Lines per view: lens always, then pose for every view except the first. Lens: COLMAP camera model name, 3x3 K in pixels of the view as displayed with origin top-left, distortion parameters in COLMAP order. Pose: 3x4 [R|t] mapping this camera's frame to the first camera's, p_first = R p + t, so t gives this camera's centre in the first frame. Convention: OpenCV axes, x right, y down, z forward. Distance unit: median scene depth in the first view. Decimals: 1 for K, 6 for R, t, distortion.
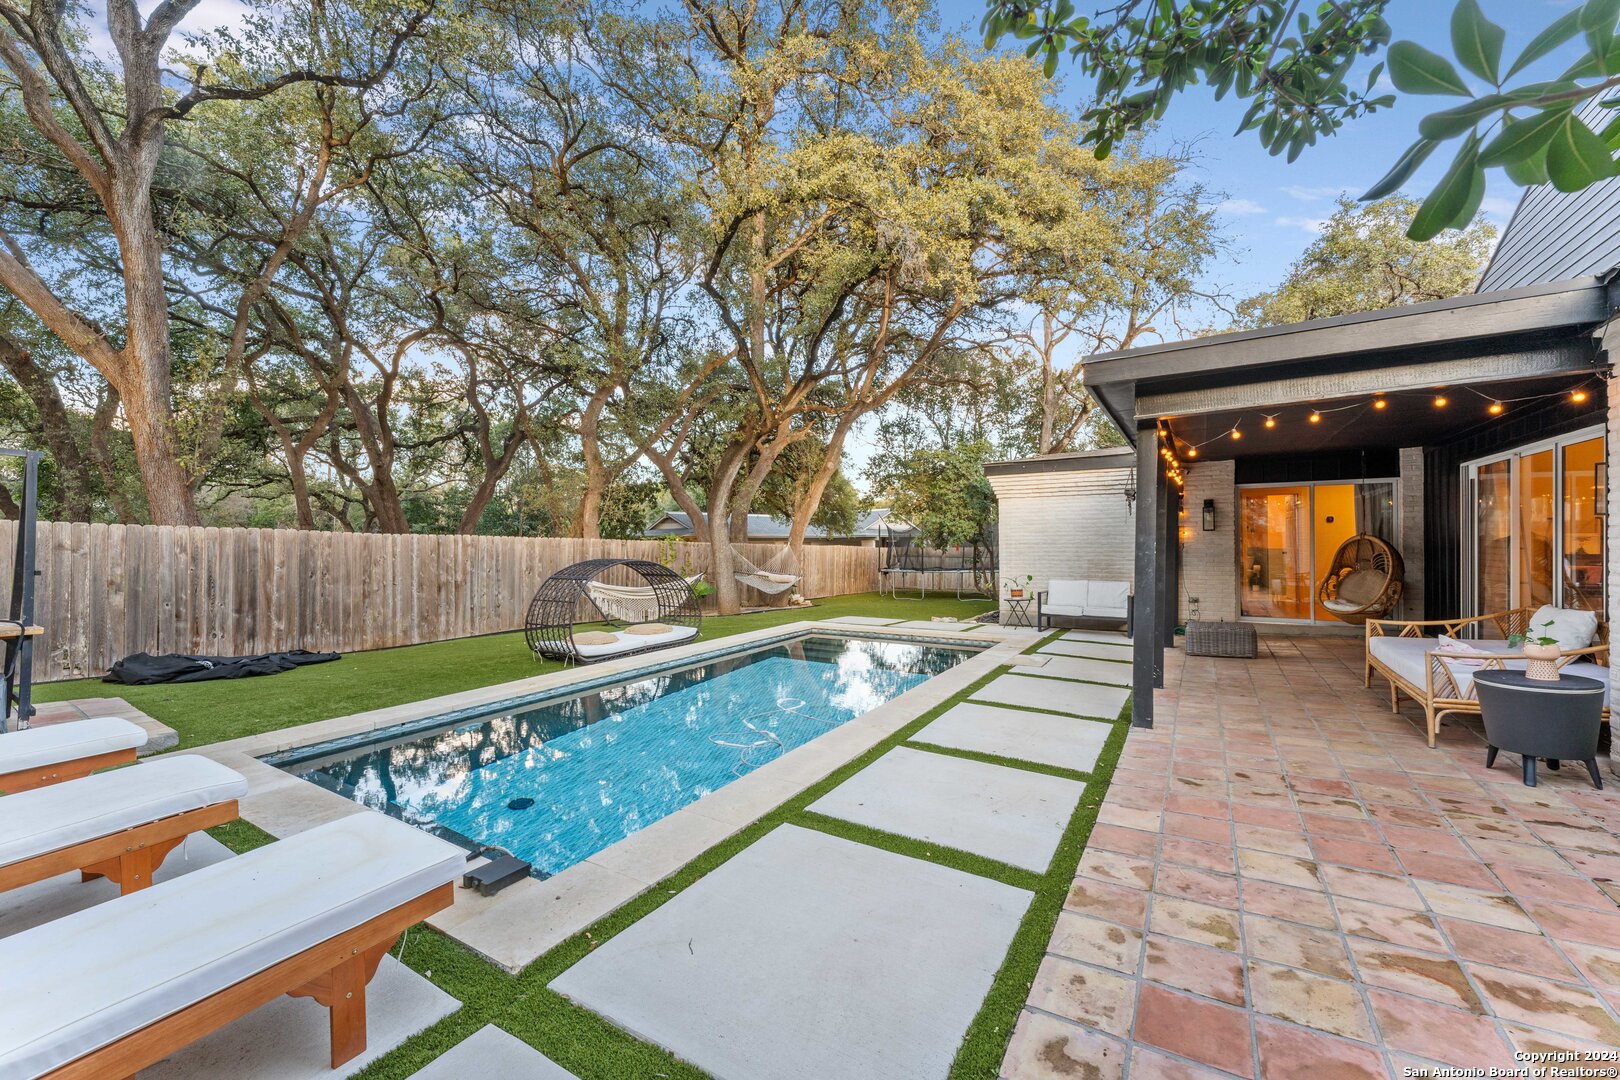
lens RADIAL K [[654.3, 0, 822.3], [0, 654.3, 537.7], [0, 0, 1]] dist [-0.000237, 0.002458]
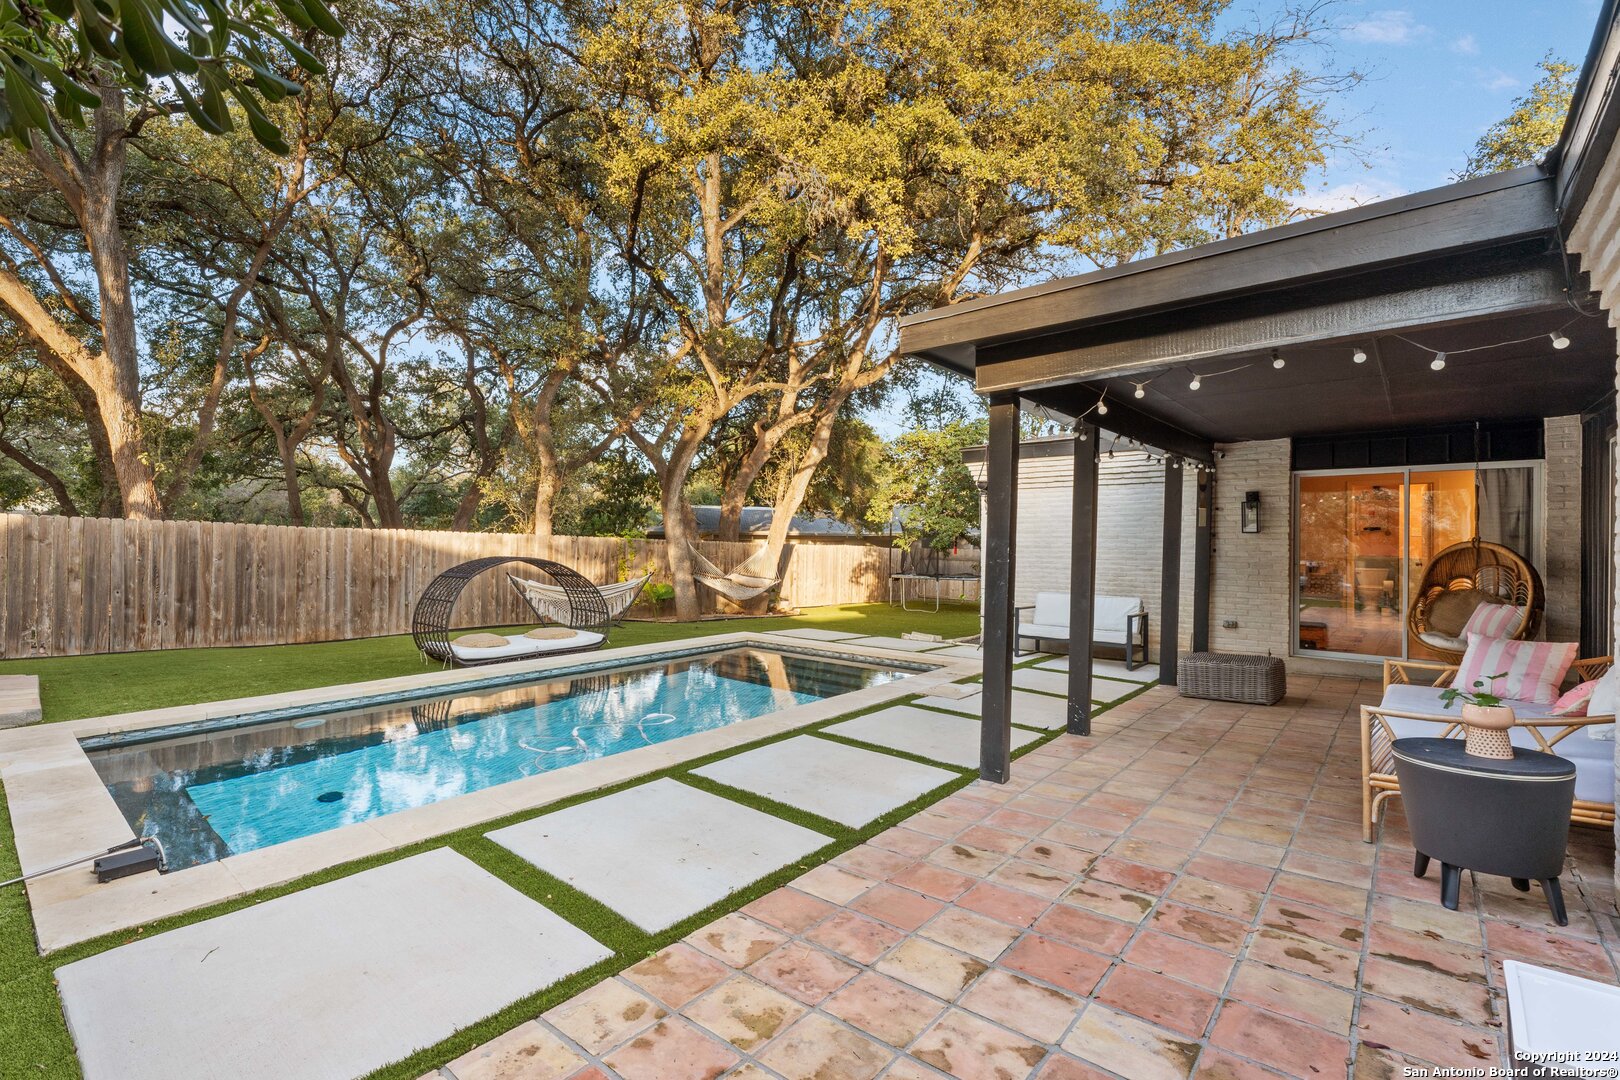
lens RADIAL K [[766.2, 0, 800.4], [0, 766.2, 532.4], [0, 0, 1]] dist [-0.001116, 0.003387]
pose [[0.973473, 0.010219, -0.228572, 0.365730], [-0.010724, 0.999942, -0.000967, -0.006115], [0.228549, 0.003392, 0.973526, 0.033496]]
